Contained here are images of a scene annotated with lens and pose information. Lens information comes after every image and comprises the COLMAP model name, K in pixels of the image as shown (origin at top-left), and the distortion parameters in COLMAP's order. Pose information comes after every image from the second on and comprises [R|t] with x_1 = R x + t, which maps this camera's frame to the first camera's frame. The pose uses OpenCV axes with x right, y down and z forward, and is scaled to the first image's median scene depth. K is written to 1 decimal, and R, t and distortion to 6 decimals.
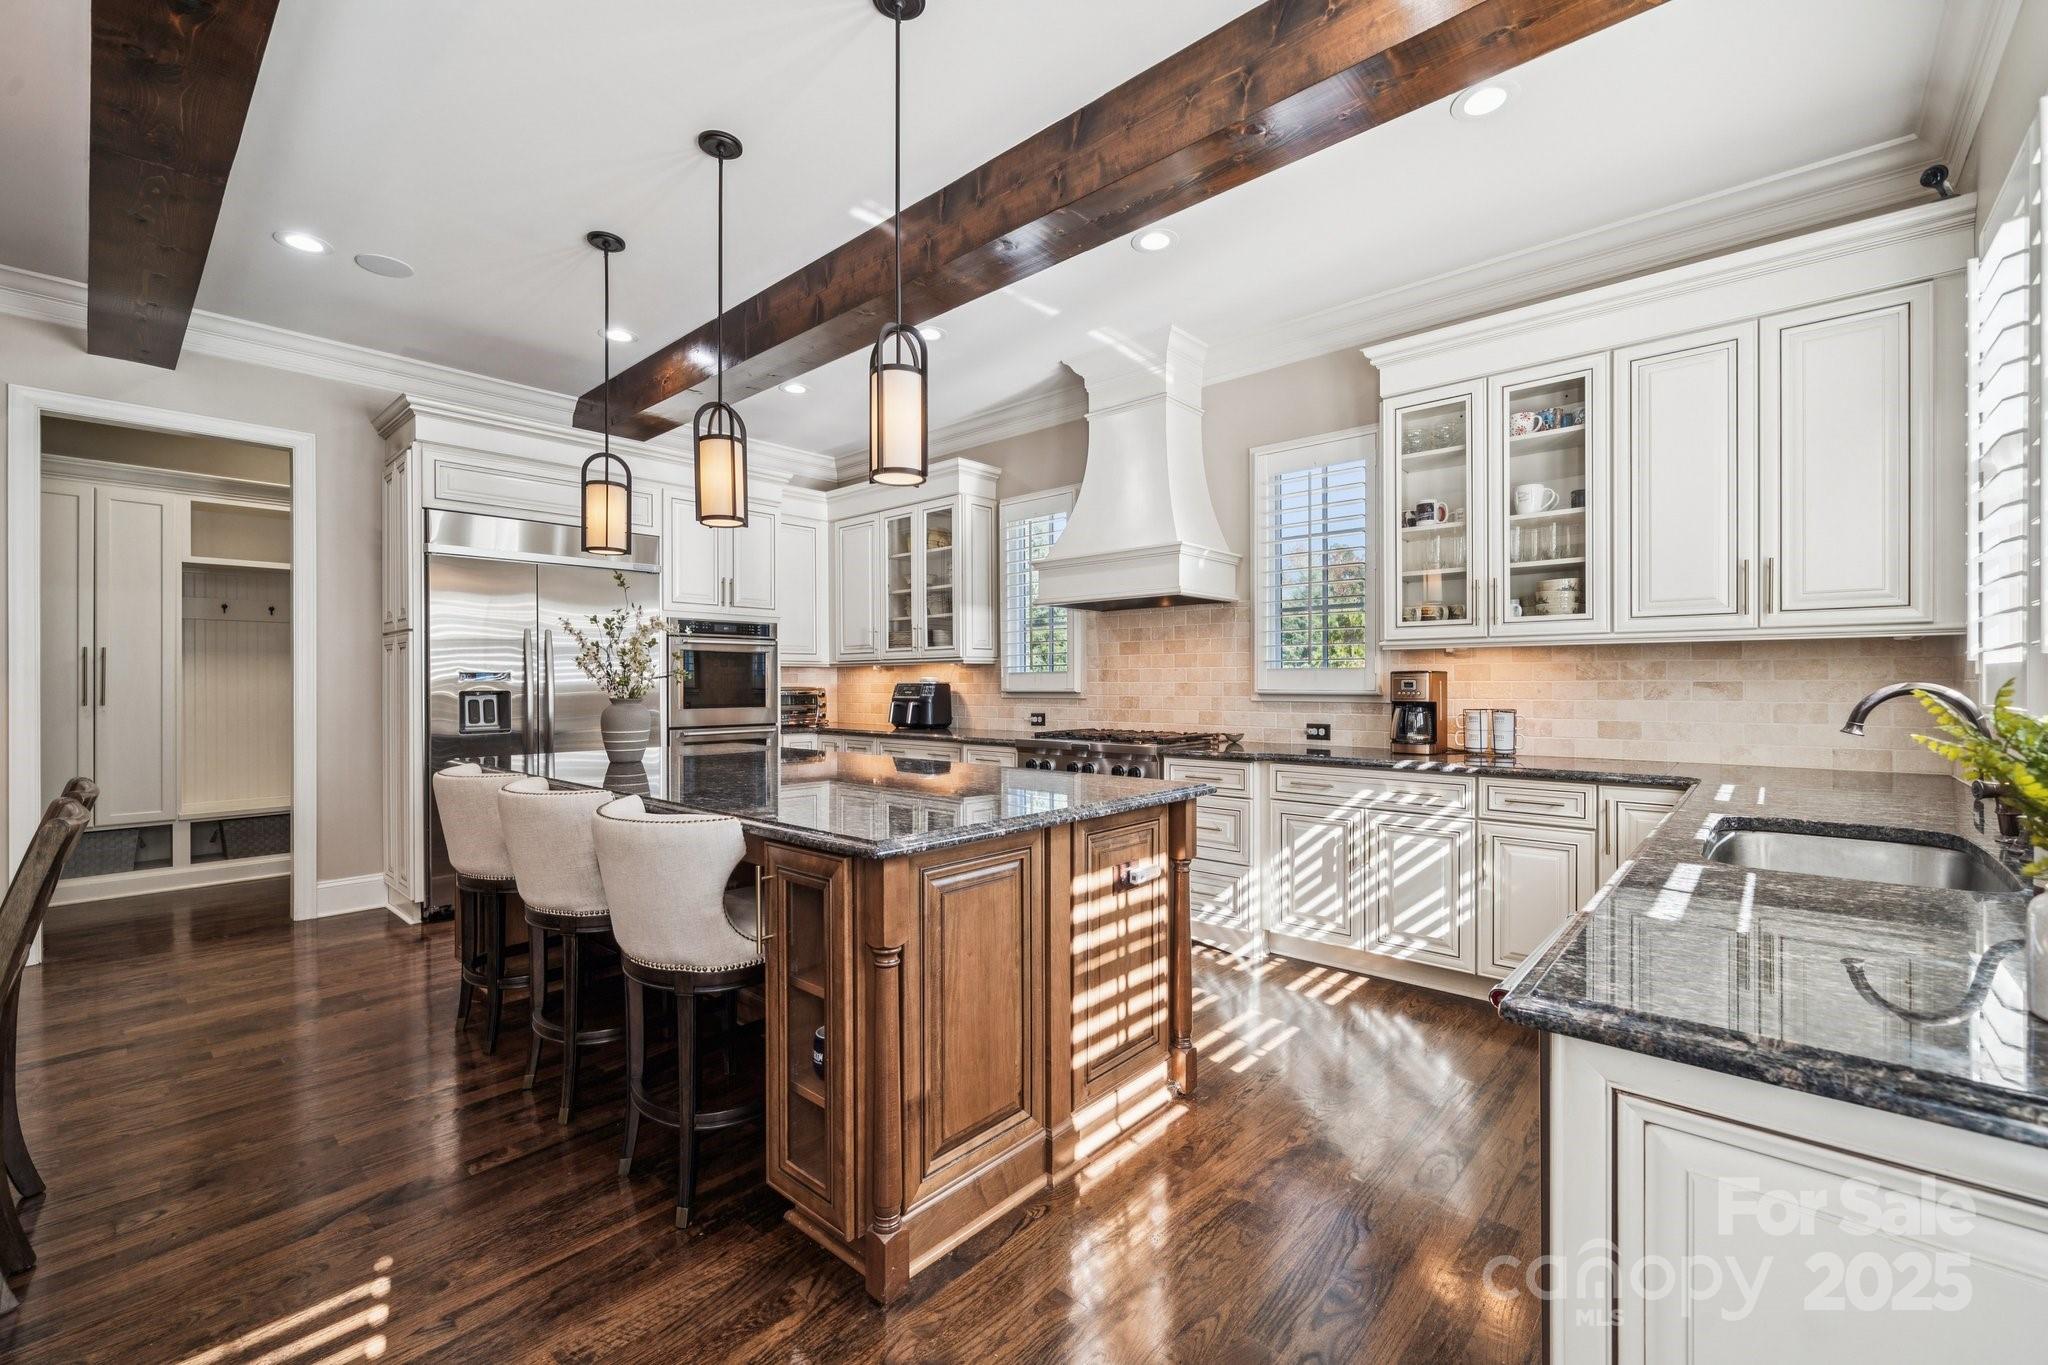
lens RADIAL K [[834.6, 0, 1024.0], [0, 834.6, 682.5], [0, 0, 1]] dist [0.000984, 0.000026]
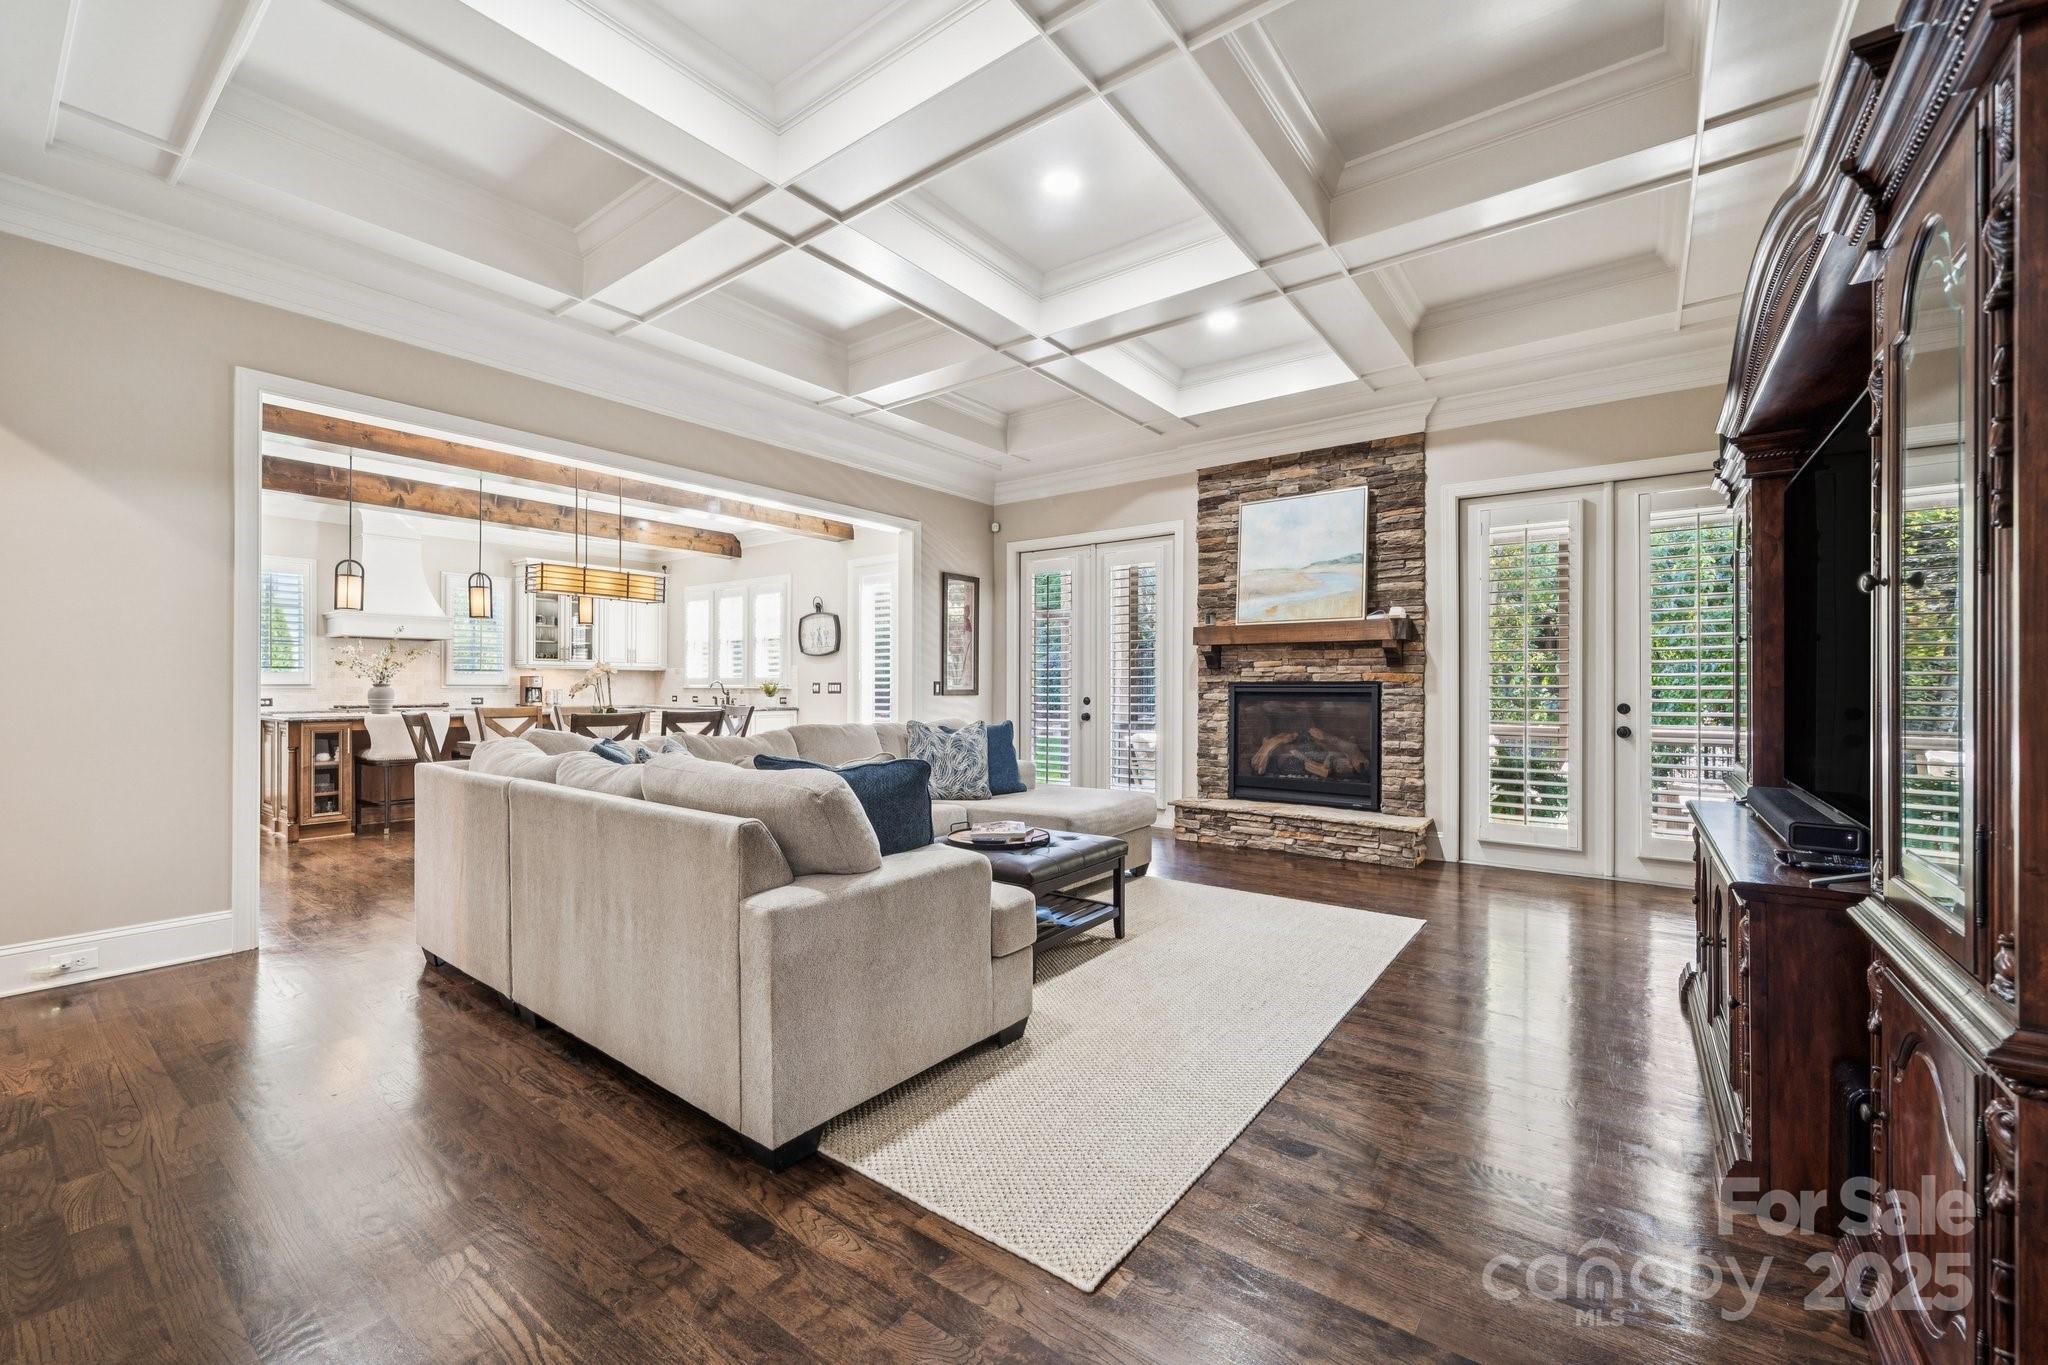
lens RADIAL K [[834.6, 0, 1024.0], [0, 834.6, 682.5], [0, 0, 1]] dist [0.000984, 0.000026]
pose [[-0.066228, 0.010008, 0.997754, -1.986322], [0.003312, 0.999946, -0.009810, 0.033319], [-0.997799, 0.002655, -0.066258, -0.364164]]
